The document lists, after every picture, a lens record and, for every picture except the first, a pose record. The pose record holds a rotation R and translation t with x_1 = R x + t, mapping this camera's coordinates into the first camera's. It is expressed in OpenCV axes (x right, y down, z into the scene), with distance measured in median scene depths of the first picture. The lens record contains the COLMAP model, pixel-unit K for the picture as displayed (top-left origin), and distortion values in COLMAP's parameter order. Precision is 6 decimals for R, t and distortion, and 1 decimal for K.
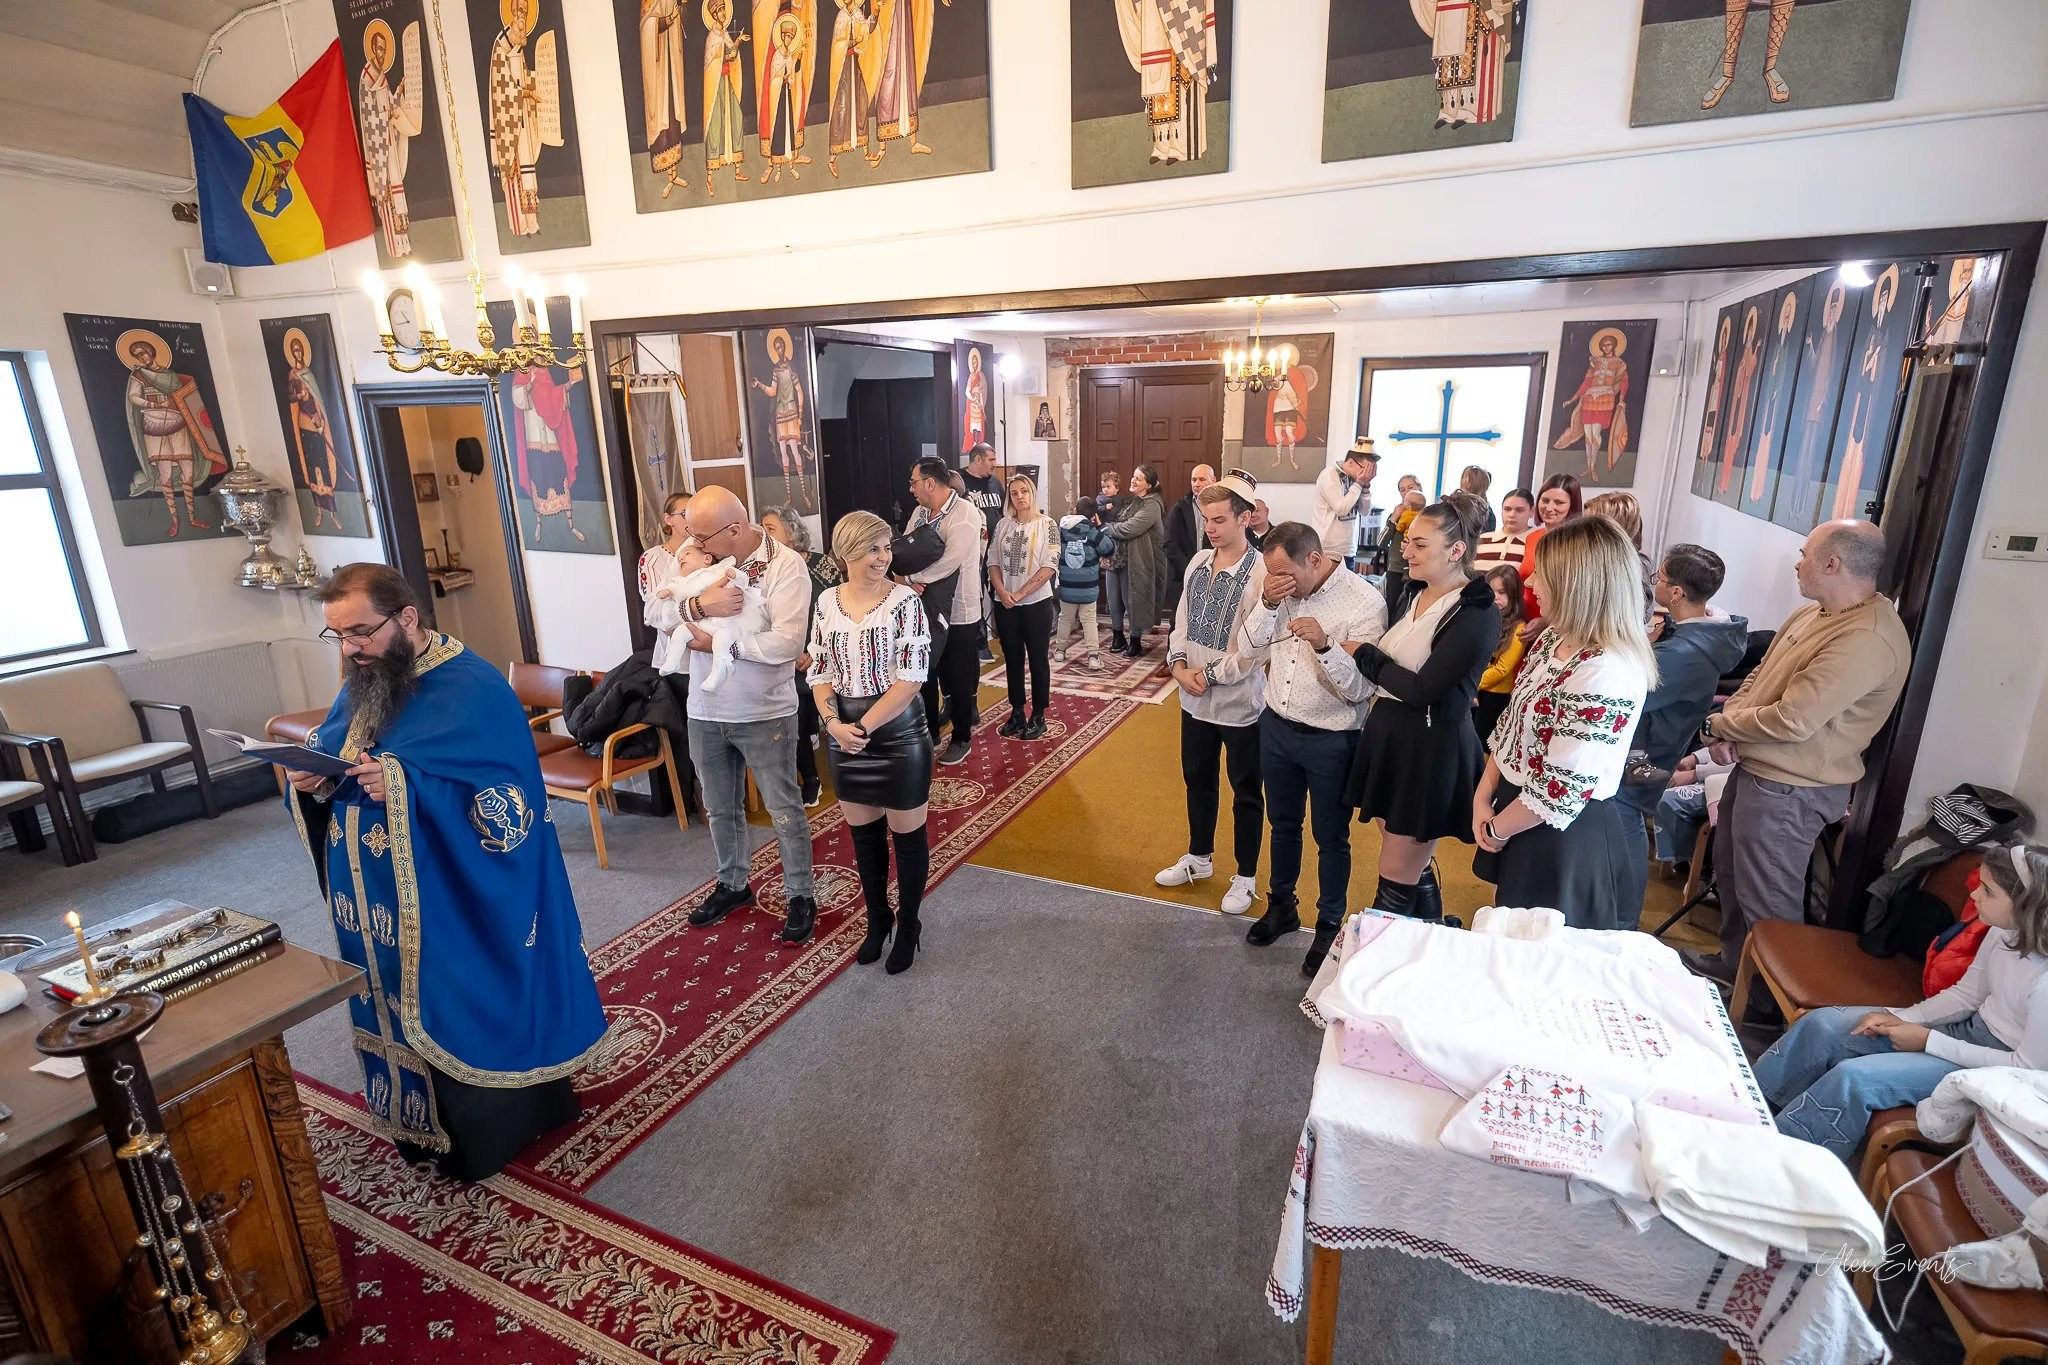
lens RADIAL K [[937.5, 0, 1024.0], [0, 937.5, 682.5], [0, 0, 1]] dist [0.000322, -0.000195]
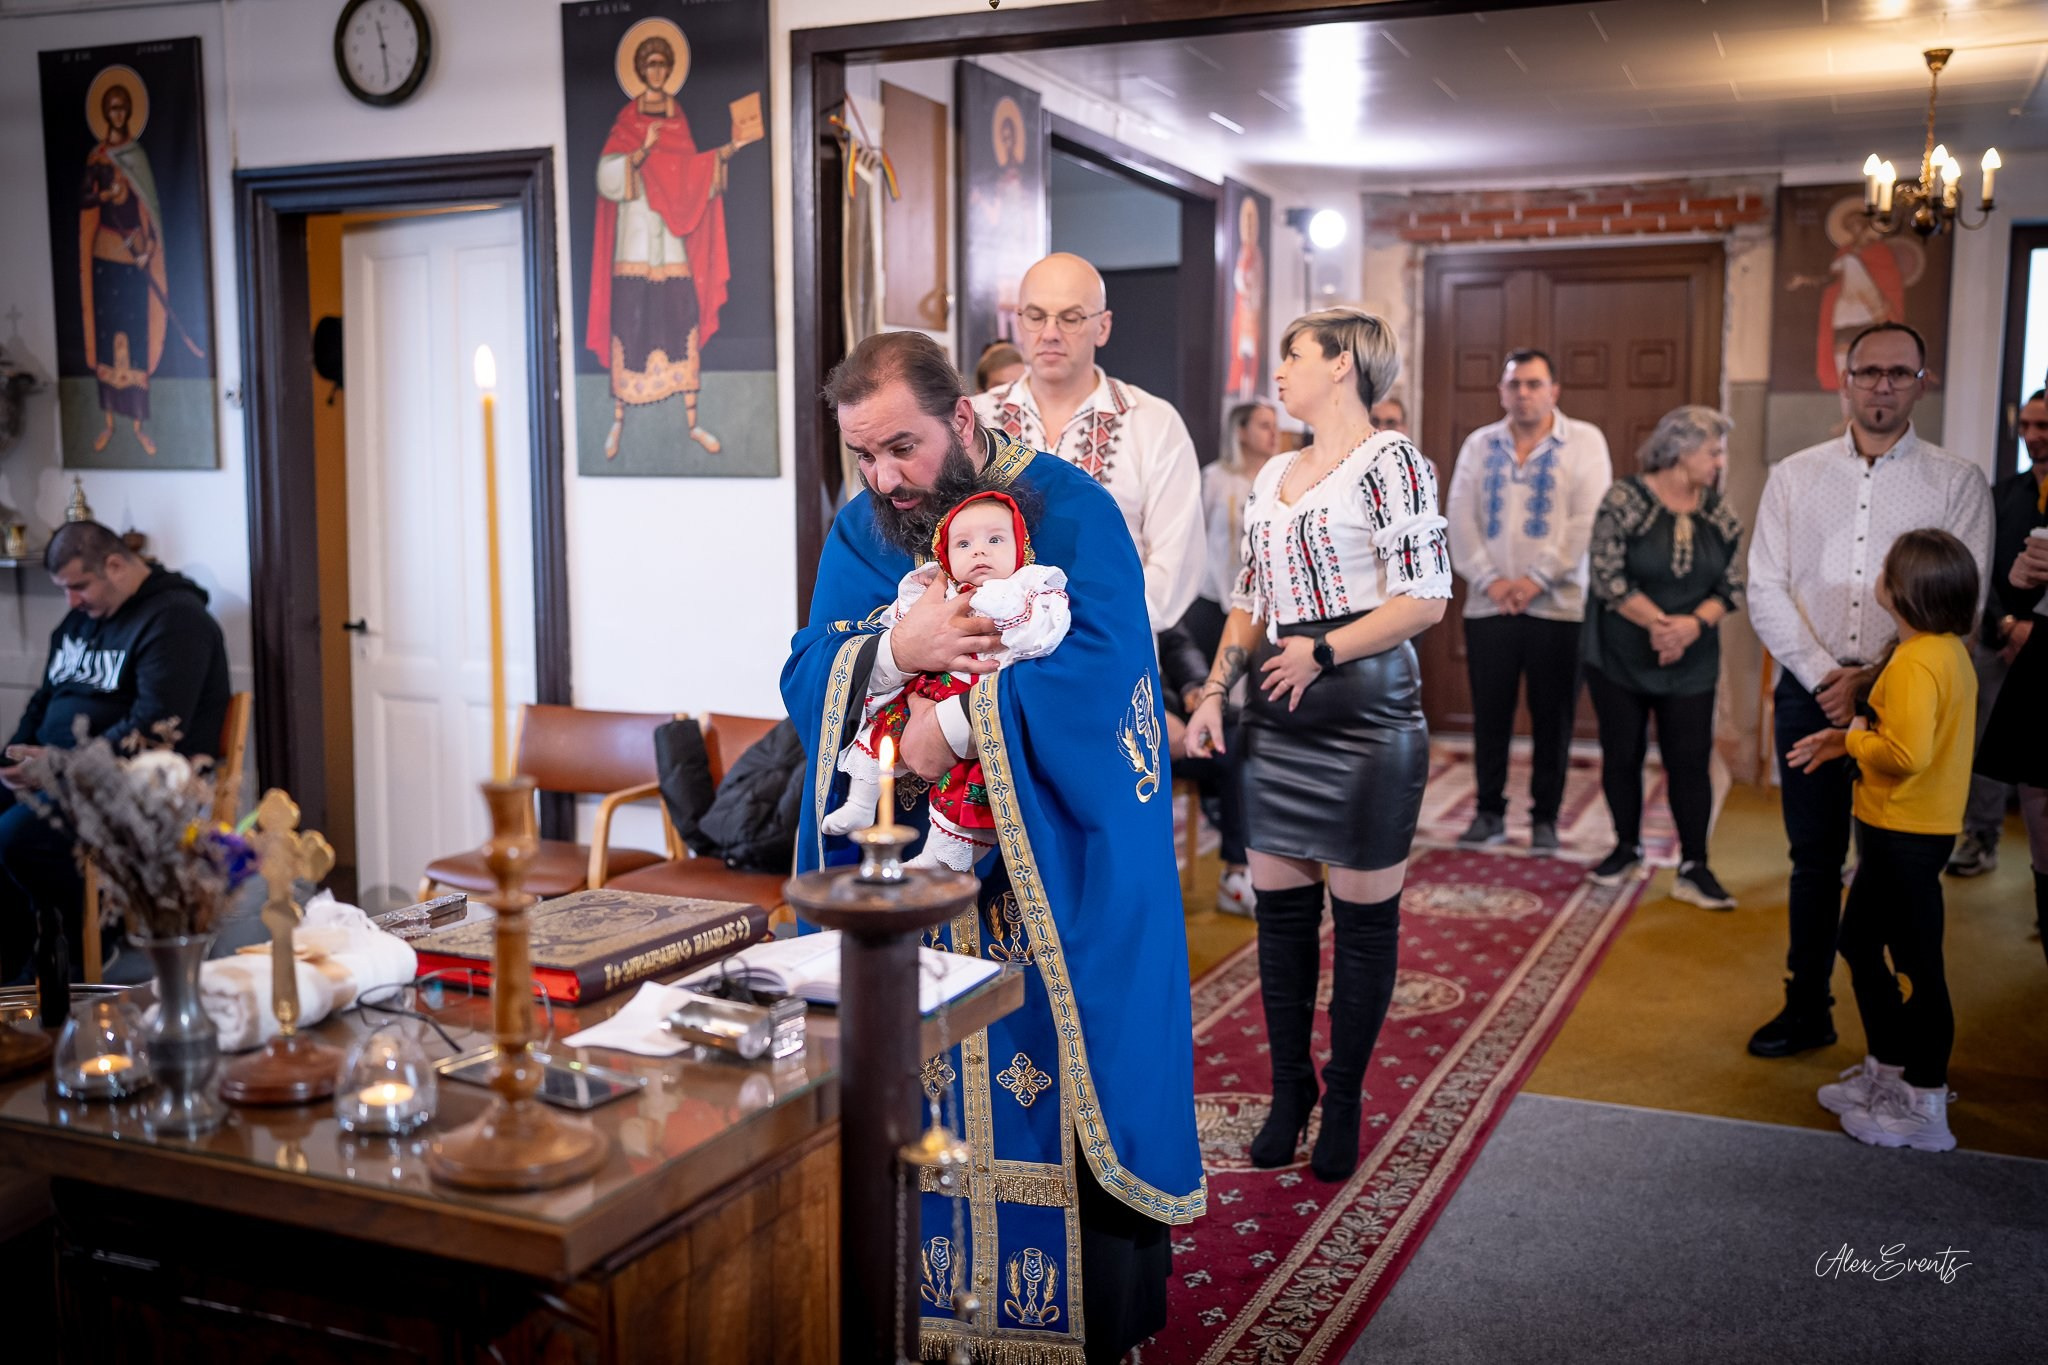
lens RADIAL K [[1937.7, 0, 1024.0], [0, 1937.7, 682.5], [0, 0, 1]] dist [-0.025696, 0.155144]
pose [[0.999882, 0.015060, 0.003164, -0.278109], [-0.014347, 0.986621, -0.162400, 0.128253], [-0.005567, 0.162336, 0.986720, -0.013555]]
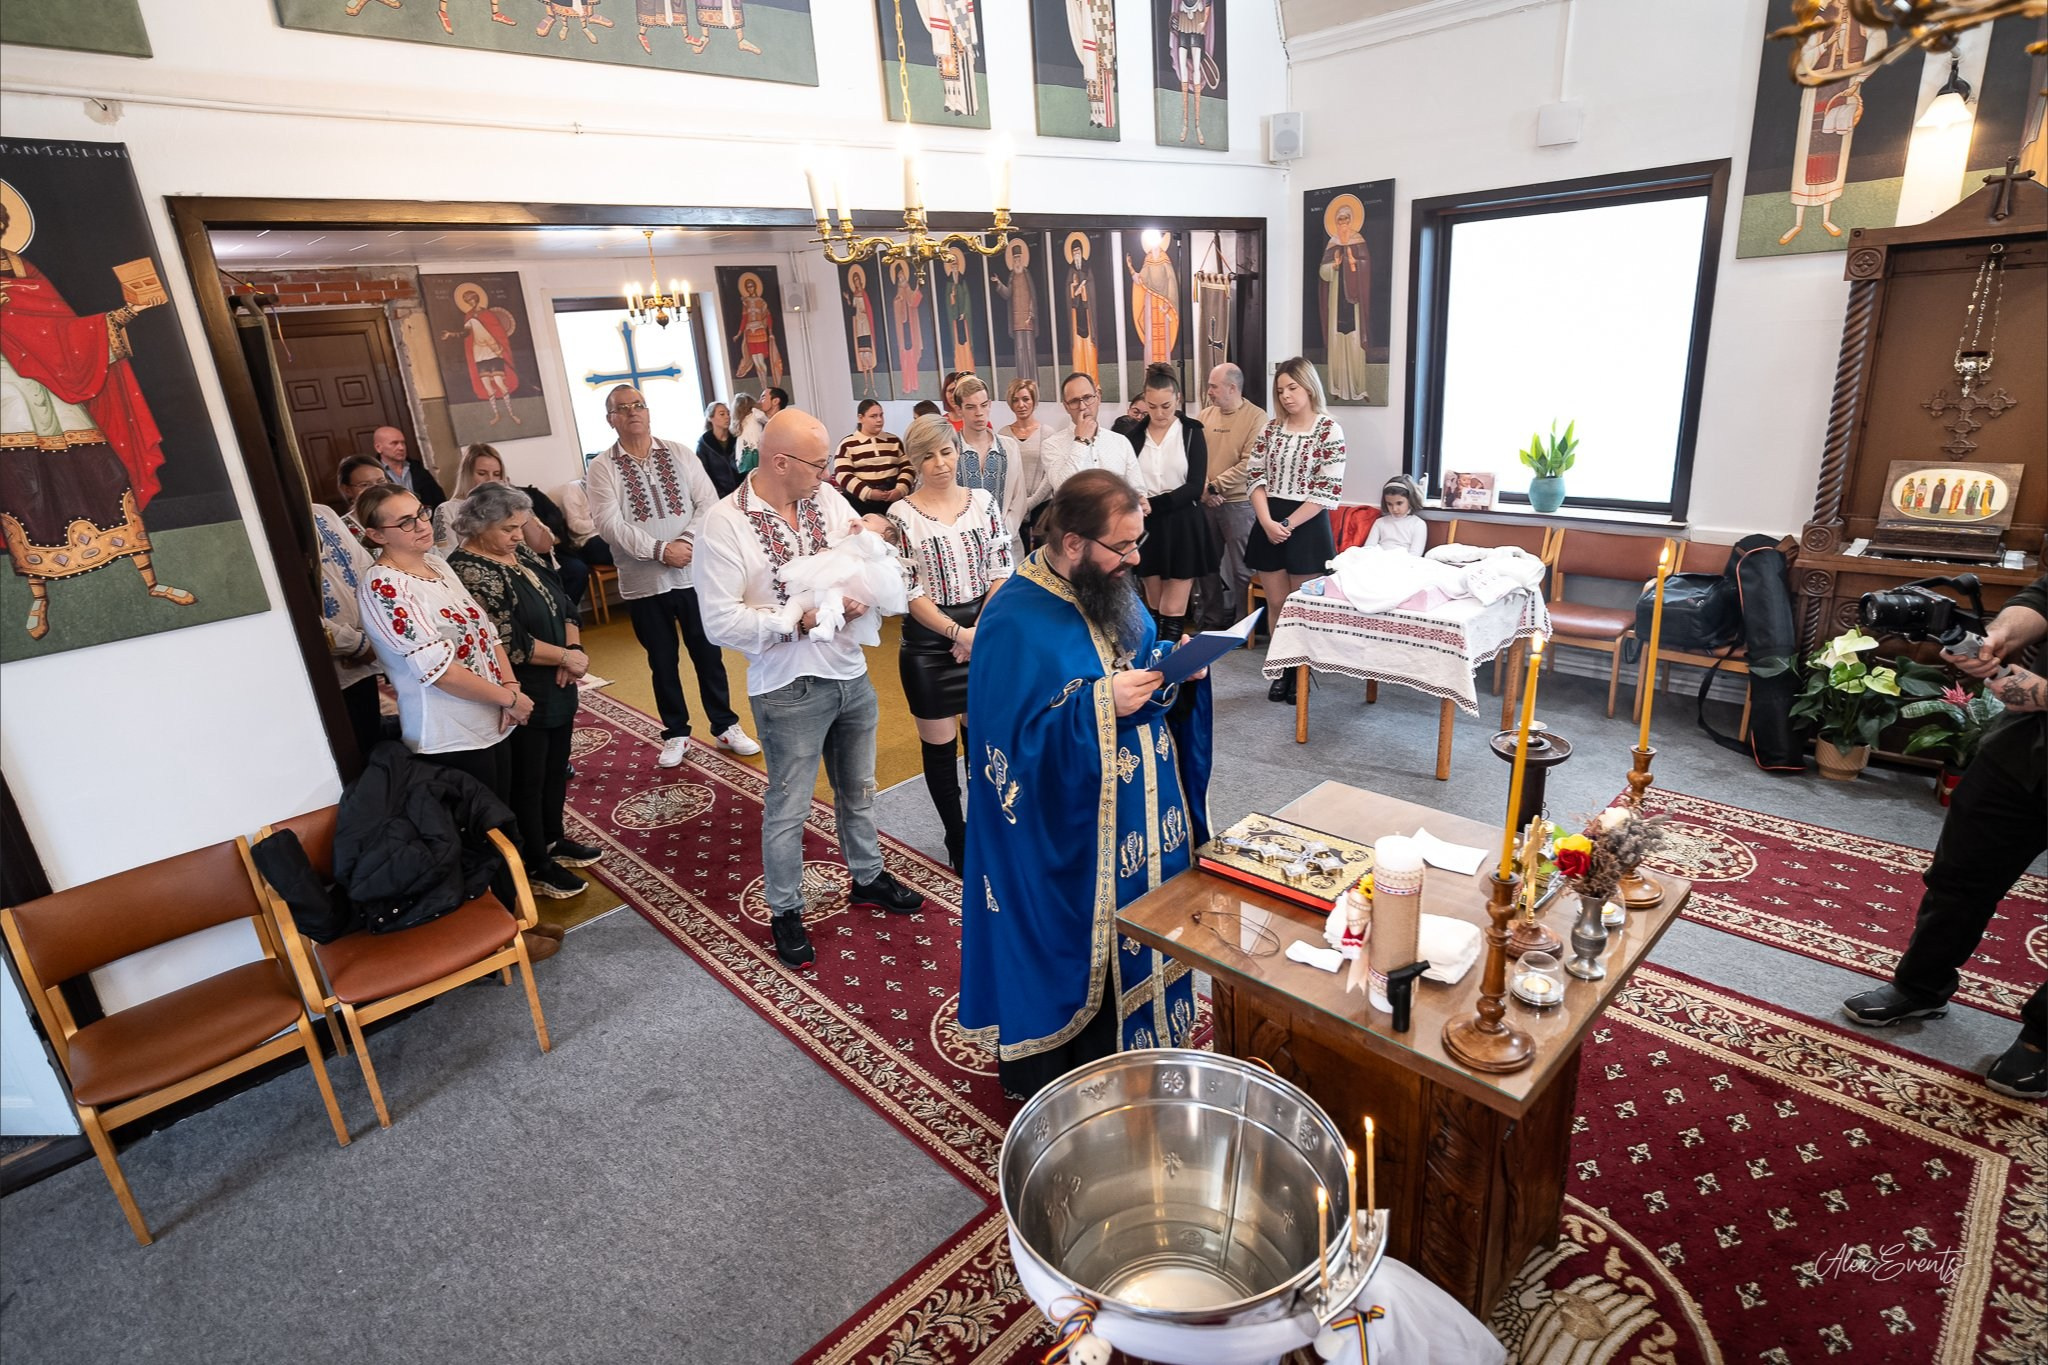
lens RADIAL K [[1043.0, 0, 1024.0], [0, 1043.0, 682.5], [0, 0, 1]] dist [-0.021147, 0.012253]
pose [[0.378128, -0.315329, 0.870395, -0.754599], [0.314767, 0.927978, 0.199445, -0.068569], [-0.870598, 0.198555, 0.450149, 0.288101]]
